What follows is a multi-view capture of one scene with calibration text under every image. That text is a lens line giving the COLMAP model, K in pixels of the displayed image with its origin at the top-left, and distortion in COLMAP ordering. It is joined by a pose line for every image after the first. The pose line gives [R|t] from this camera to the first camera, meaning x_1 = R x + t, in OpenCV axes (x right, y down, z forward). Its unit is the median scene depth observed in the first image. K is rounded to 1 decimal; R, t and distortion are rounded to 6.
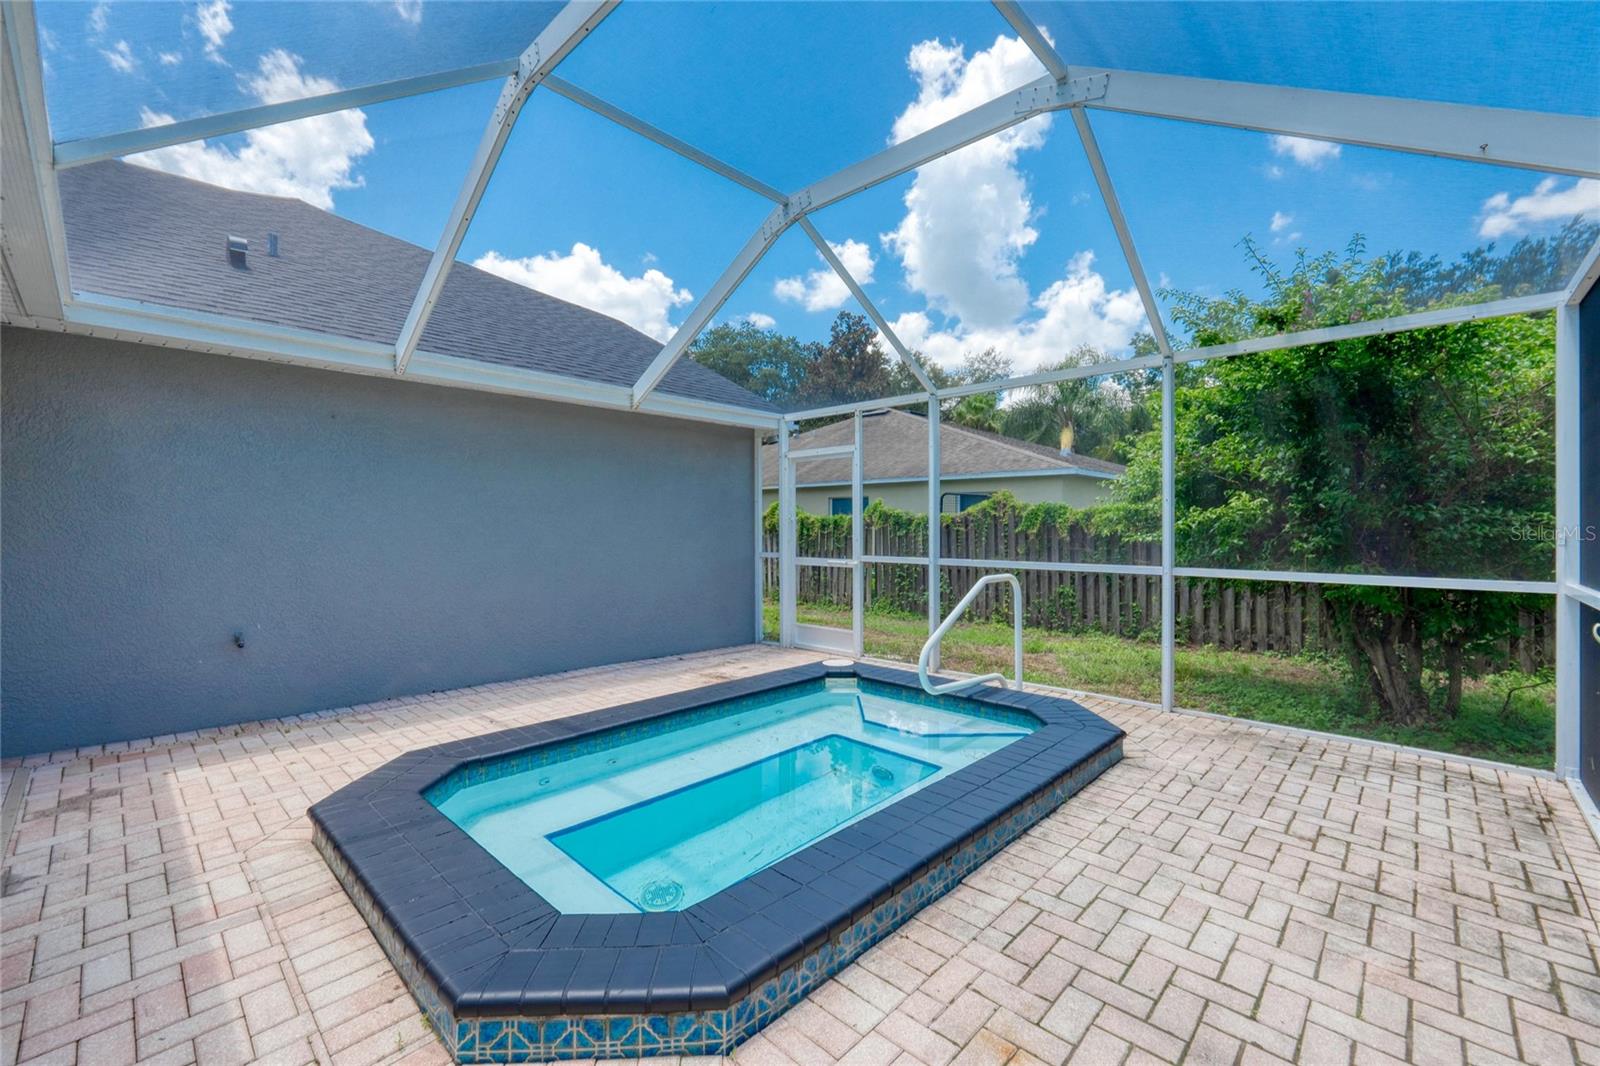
lens RADIAL K [[673.8, 0, 804.8], [0, 673.8, 530.6], [0, 0, 1]] dist [-0.009711, 0.000440]
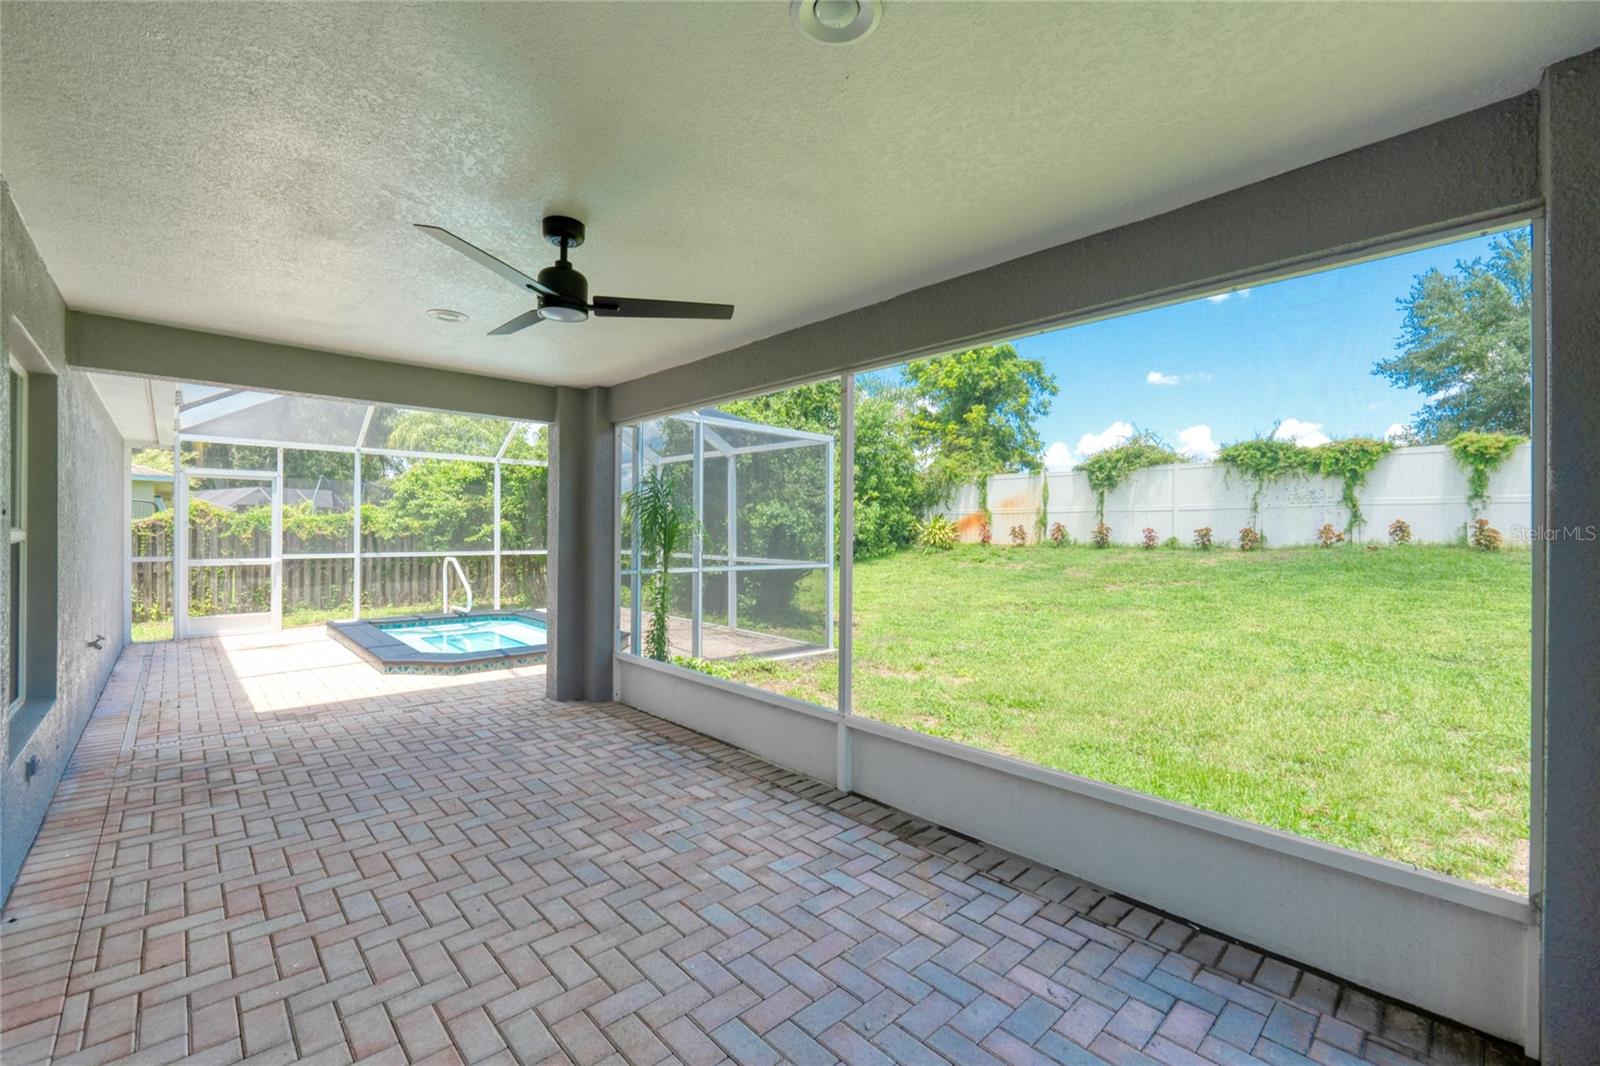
lens RADIAL K [[673.8, 0, 812.2], [0, 673.8, 528.2], [0, 0, 1]] dist [-0.009711, 0.000440]
pose [[0.051877, 0.003917, 0.998646, -0.945852], [0.006284, 0.999971, -0.004249, -0.001678], [-0.998634, 0.006496, 0.051851, -0.106395]]
